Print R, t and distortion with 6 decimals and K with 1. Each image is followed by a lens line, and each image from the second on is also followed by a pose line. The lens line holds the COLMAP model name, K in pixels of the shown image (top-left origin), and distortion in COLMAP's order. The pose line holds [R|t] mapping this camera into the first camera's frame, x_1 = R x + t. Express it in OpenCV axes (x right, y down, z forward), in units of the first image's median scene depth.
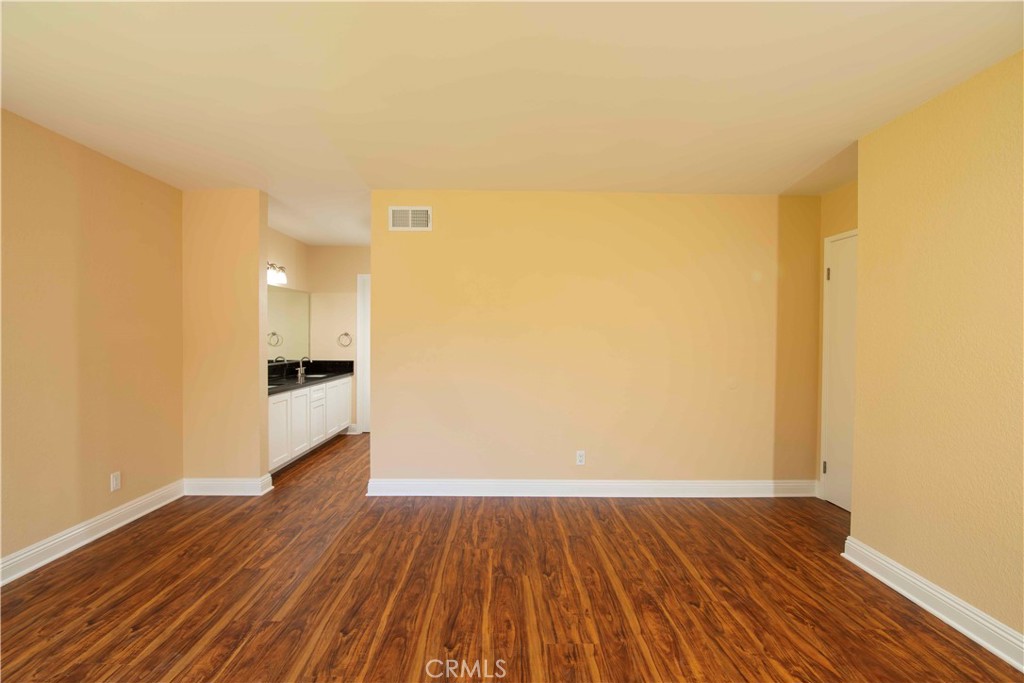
lens RADIAL K [[446.4, 0, 509.4], [0, 446.4, 341.1], [0, 0, 1]] dist [-0.012675, -0.005185]
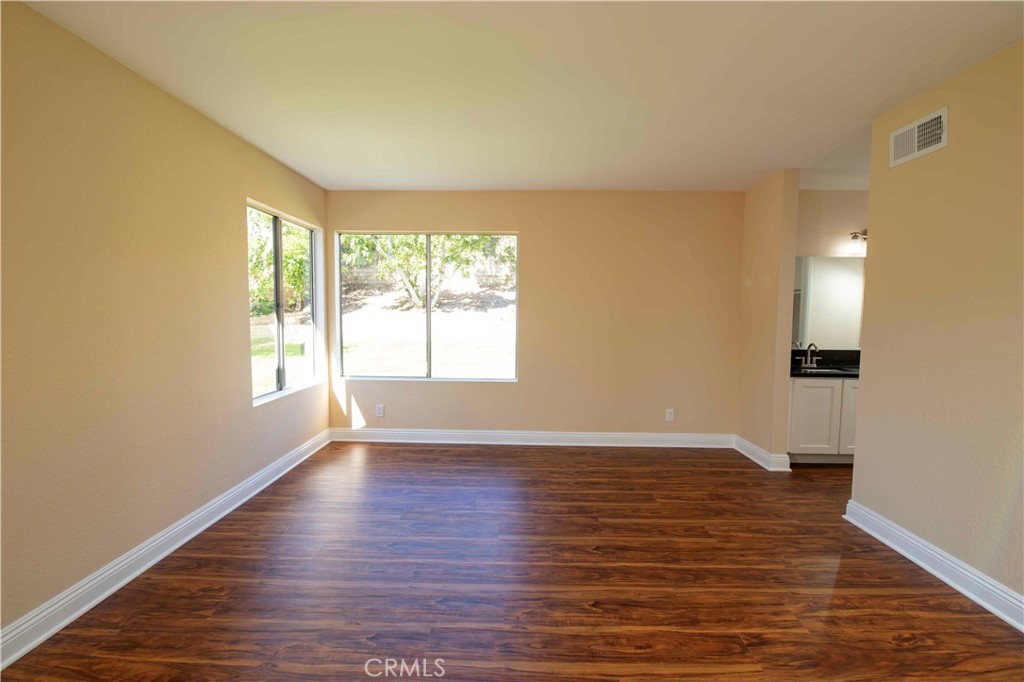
lens RADIAL K [[446.4, 0, 511.5], [0, 446.4, 344.7], [0, 0, 1]] dist [-0.012675, -0.005185]
pose [[-0.043536, 0.068017, -0.996734, 0.690569], [-0.019362, 0.997435, 0.068911, -0.005499], [0.998864, 0.022299, -0.042107, 0.634903]]
